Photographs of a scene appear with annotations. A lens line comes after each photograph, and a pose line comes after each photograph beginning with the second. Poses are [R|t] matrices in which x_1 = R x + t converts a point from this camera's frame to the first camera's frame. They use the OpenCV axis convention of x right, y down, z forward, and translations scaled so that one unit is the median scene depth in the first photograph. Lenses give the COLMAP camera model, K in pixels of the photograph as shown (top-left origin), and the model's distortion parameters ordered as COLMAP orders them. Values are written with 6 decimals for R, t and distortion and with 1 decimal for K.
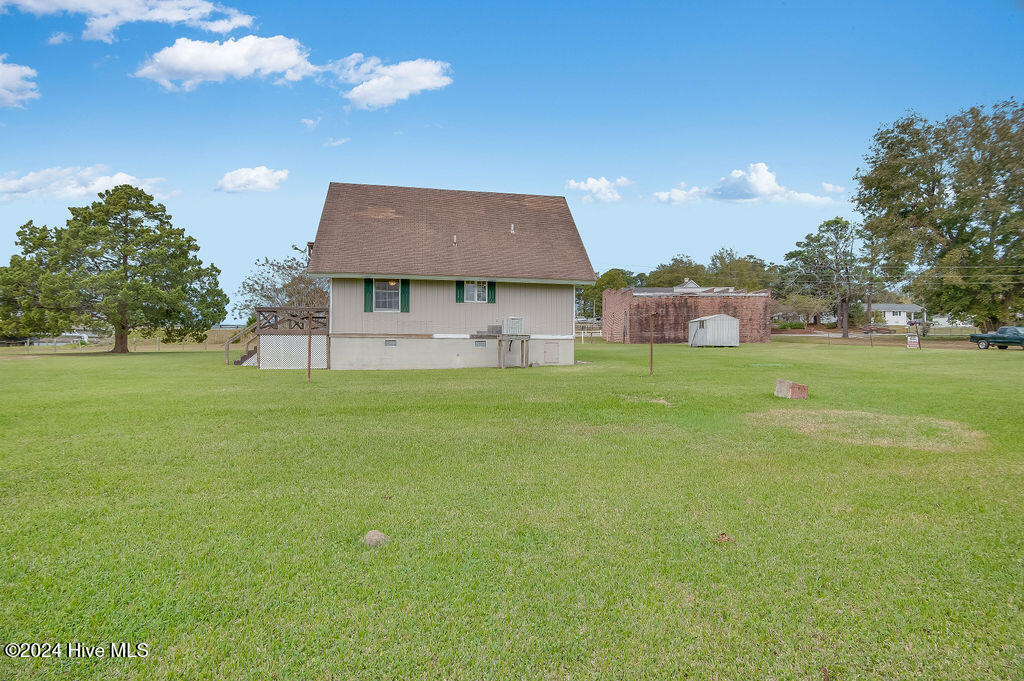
lens RADIAL K [[510.8, 0, 512.0], [0, 510.8, 340.5], [0, 0, 1]] dist [-0.005182, -0.000977]
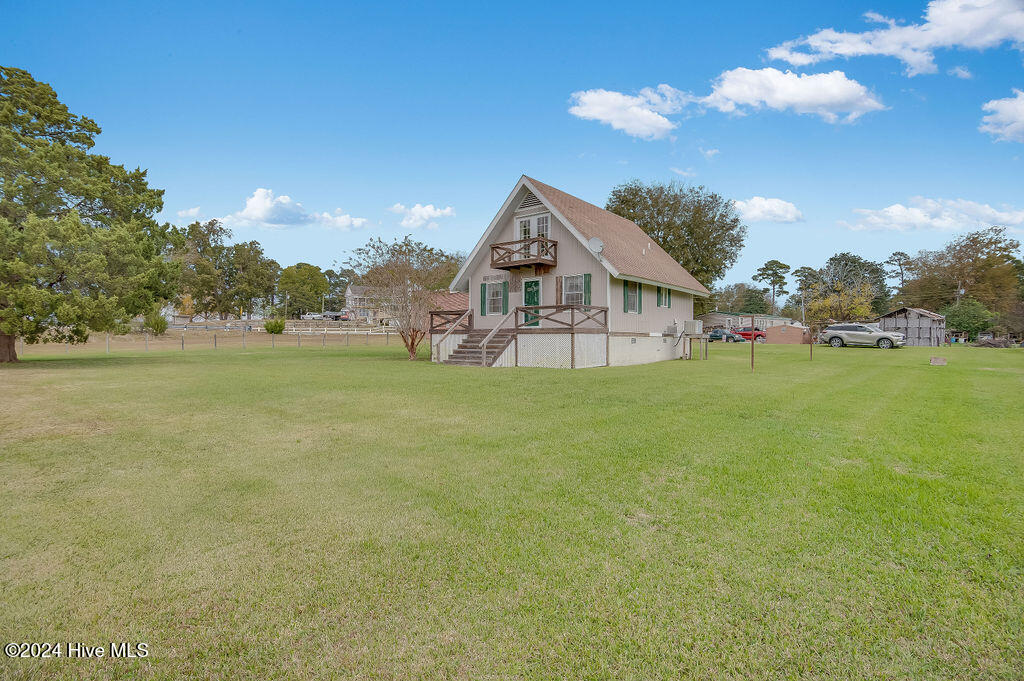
lens RADIAL K [[503.4, 0, 512.5], [0, 503.4, 332.3], [0, 0, 1]] dist [-0.002151, -0.000681]
pose [[0.767371, 0.004837, 0.641185, -1.095189], [0.002658, 0.999939, -0.010725, -0.002231], [-0.641198, 0.009934, 0.767312, 0.319663]]
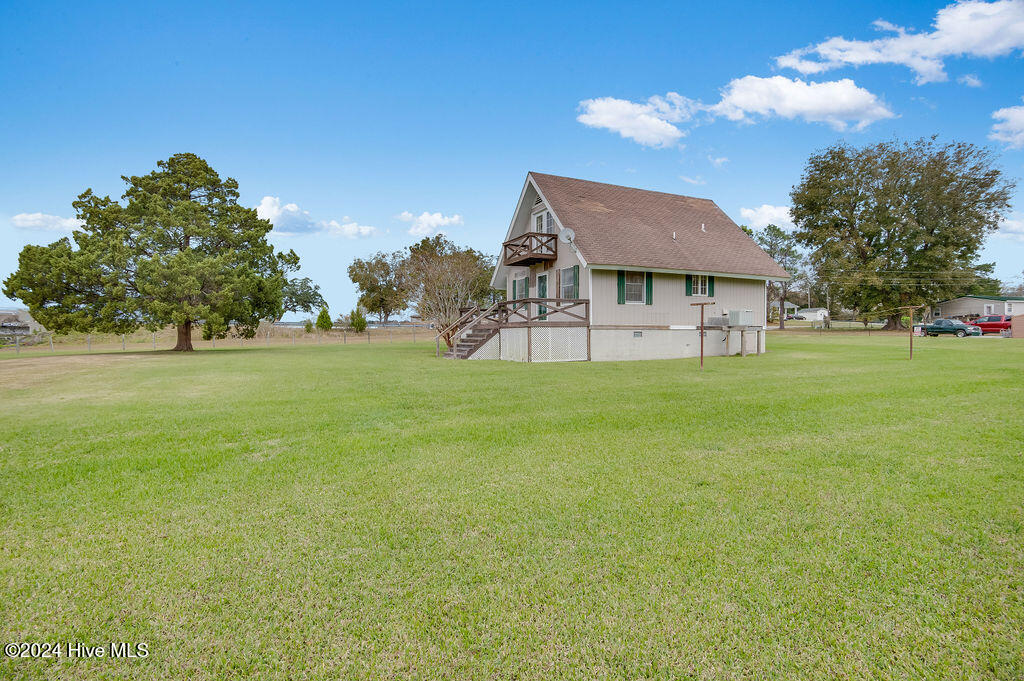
lens RADIAL K [[503.4, 0, 512.5], [0, 503.4, 332.3], [0, 0, 1]] dist [-0.002151, -0.000681]
pose [[0.970330, -0.007197, 0.241677, -0.698045], [0.008601, 0.999952, -0.004756, 0.003332], [-0.241631, 0.006693, 0.970345, 0.079605]]
